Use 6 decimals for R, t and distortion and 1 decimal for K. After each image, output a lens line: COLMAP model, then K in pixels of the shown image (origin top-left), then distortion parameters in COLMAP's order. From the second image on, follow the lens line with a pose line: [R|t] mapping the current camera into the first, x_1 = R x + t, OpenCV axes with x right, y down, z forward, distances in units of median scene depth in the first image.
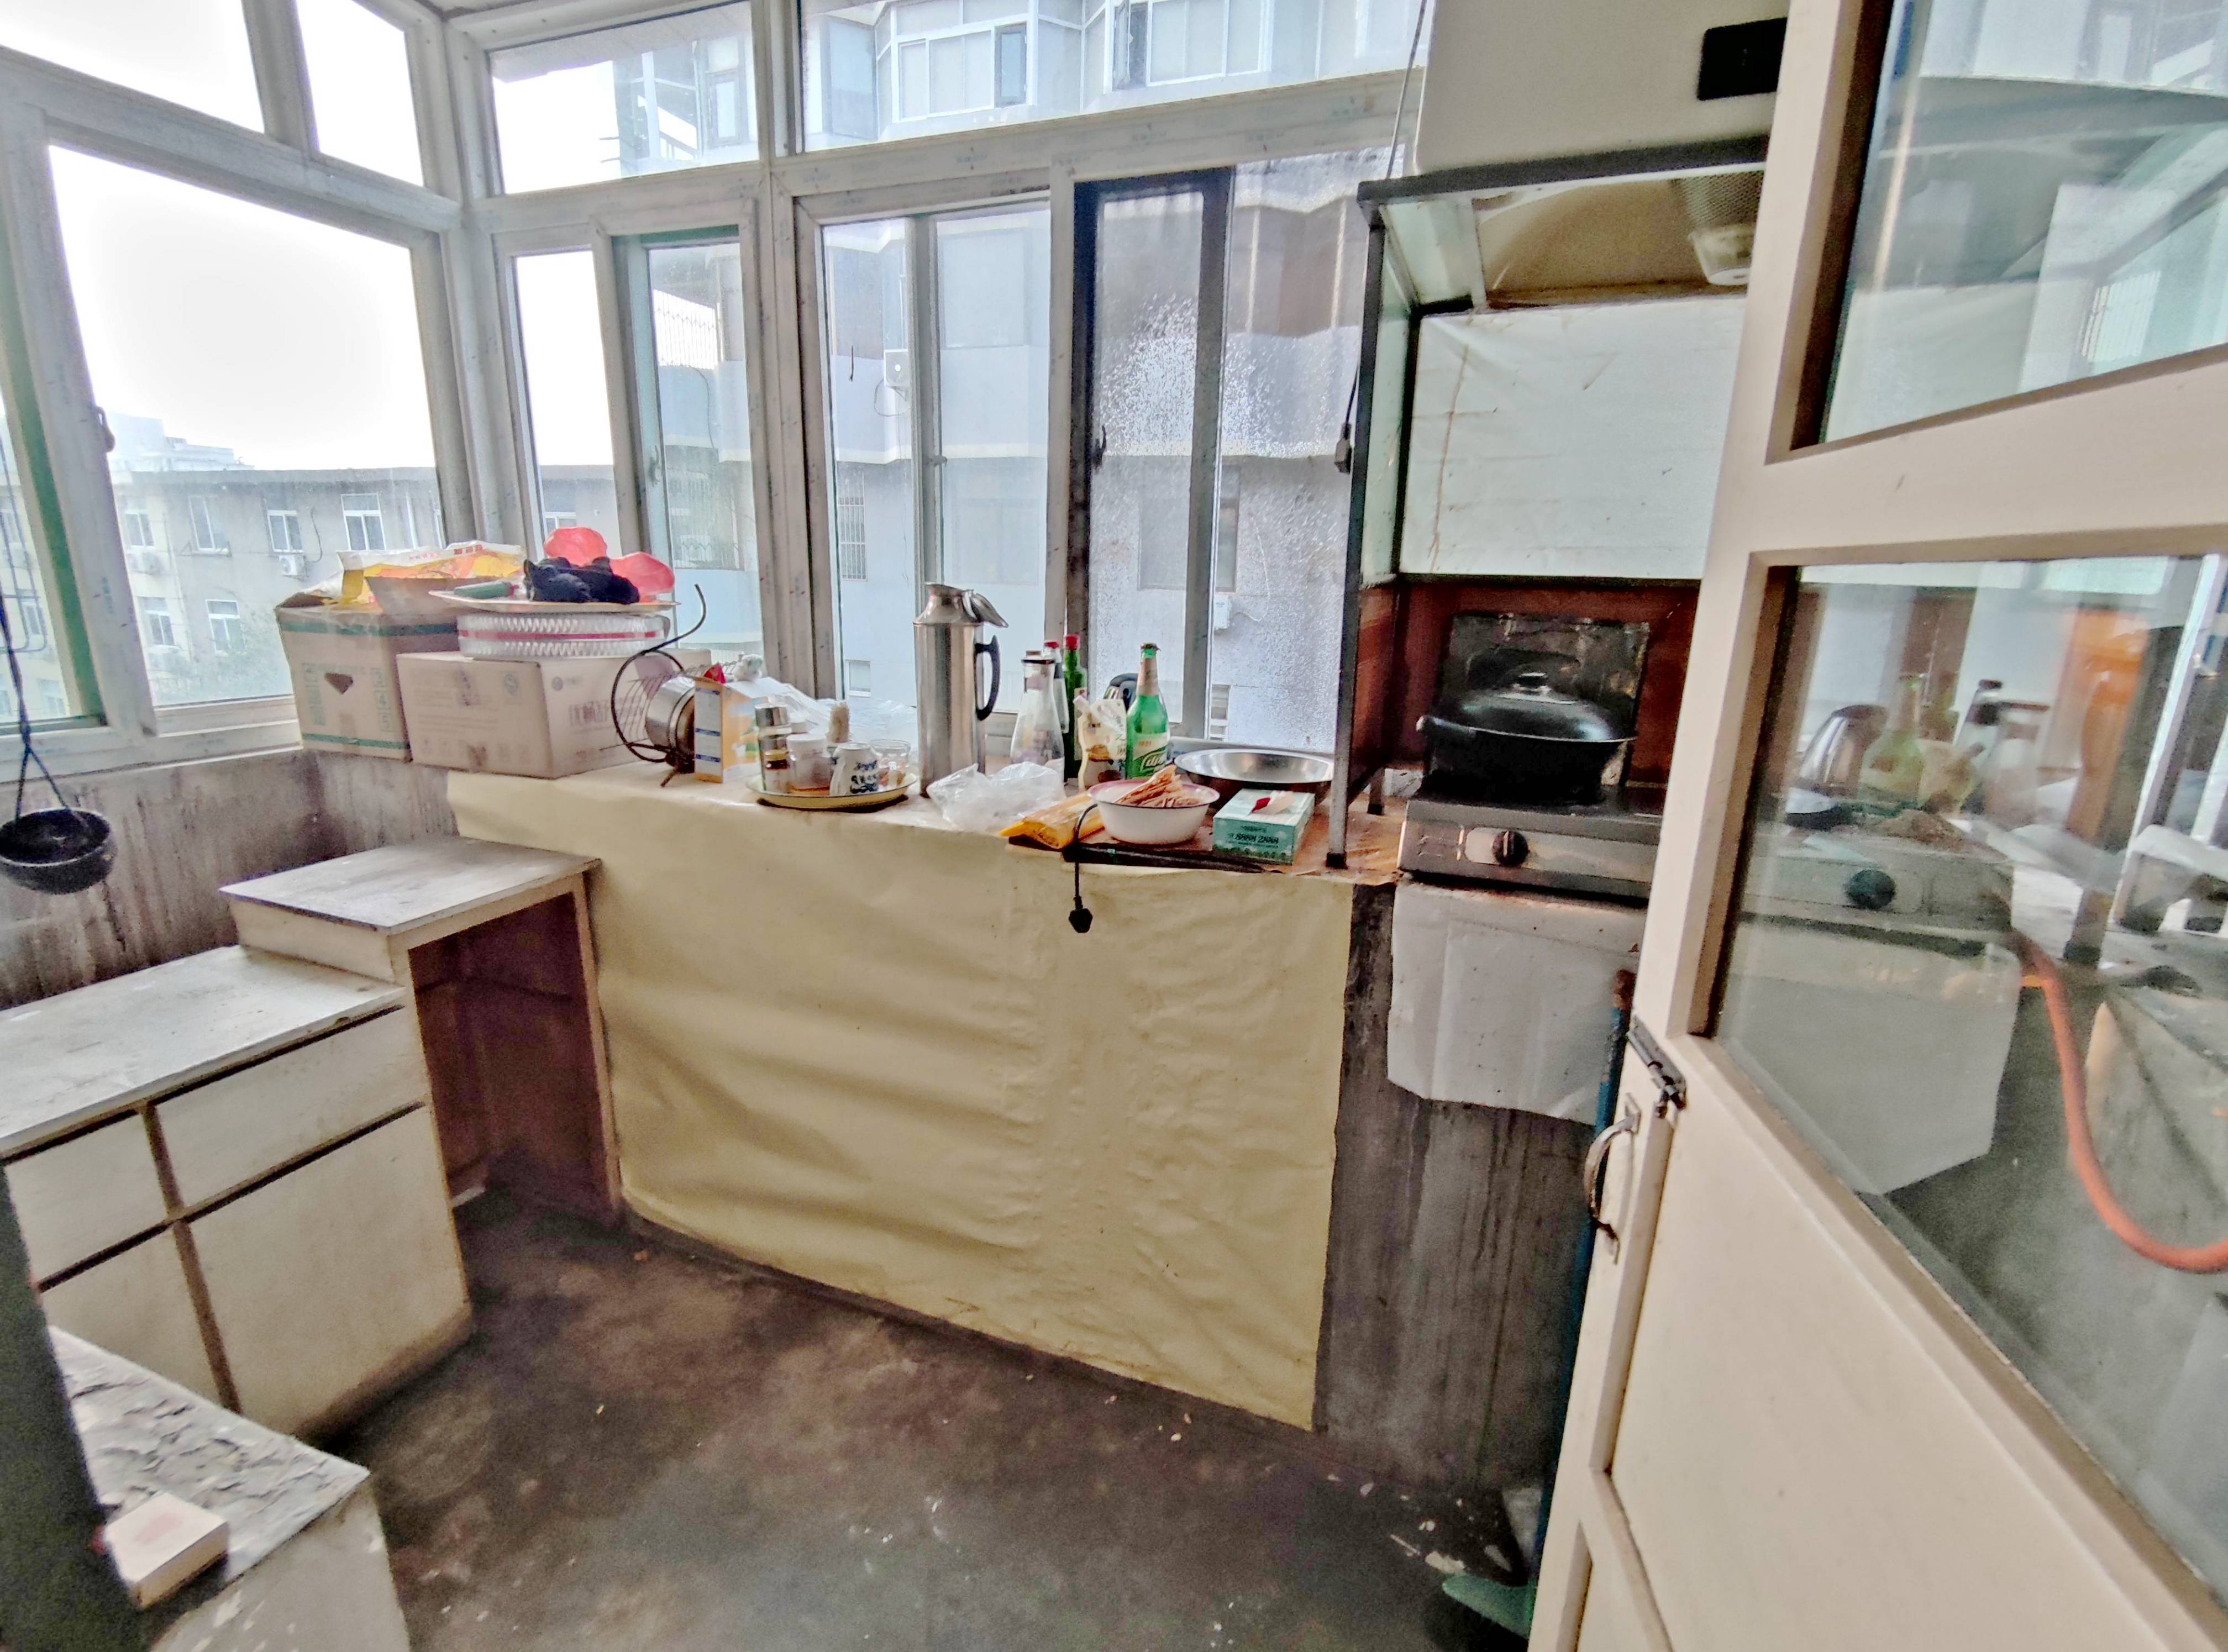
lens RADIAL K [[1029.3, 0, 1122.5], [0, 1029.3, 829.8], [0, 0, 1]] dist [-0.000389, -0.000039]
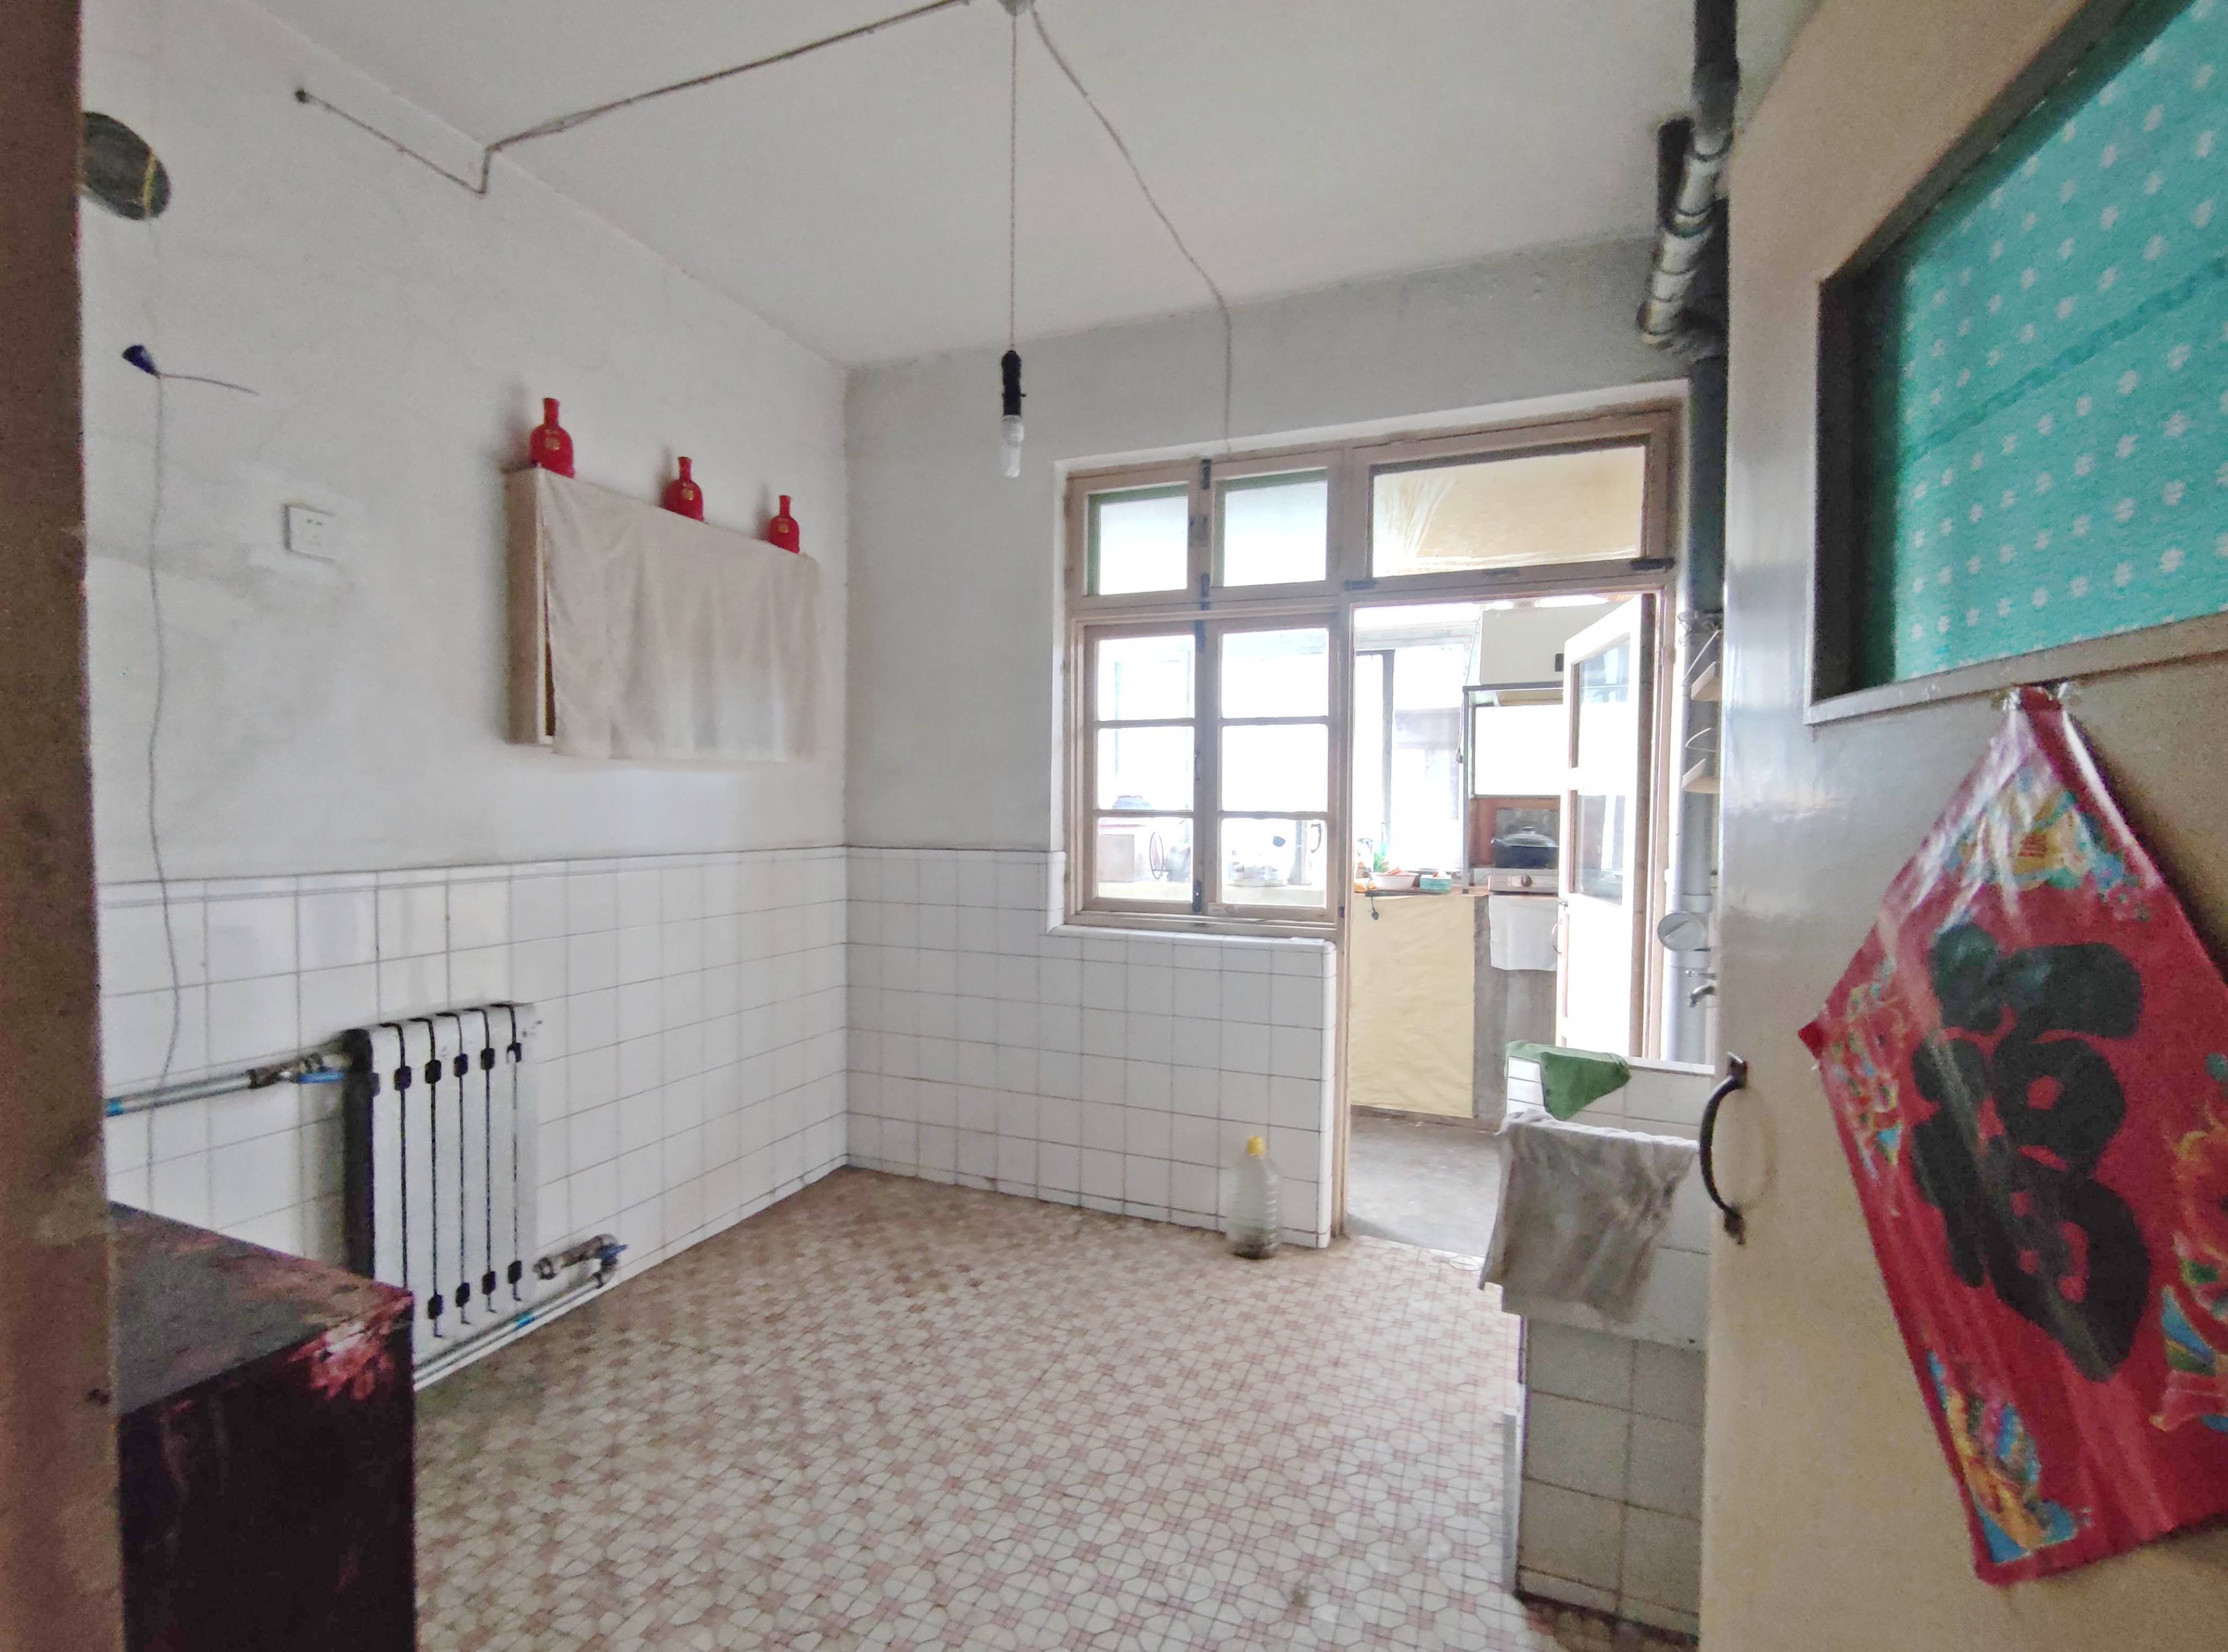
lens RADIAL K [[1029.3, 0, 1109.2], [0, 1029.3, 825.0], [0, 0, 1]] dist [-0.000389, -0.000039]
pose [[0.999731, -0.018023, -0.014606, -0.742851], [0.014415, 0.975925, -0.217628, 0.460240], [0.018176, 0.217359, 0.975922, -1.864865]]
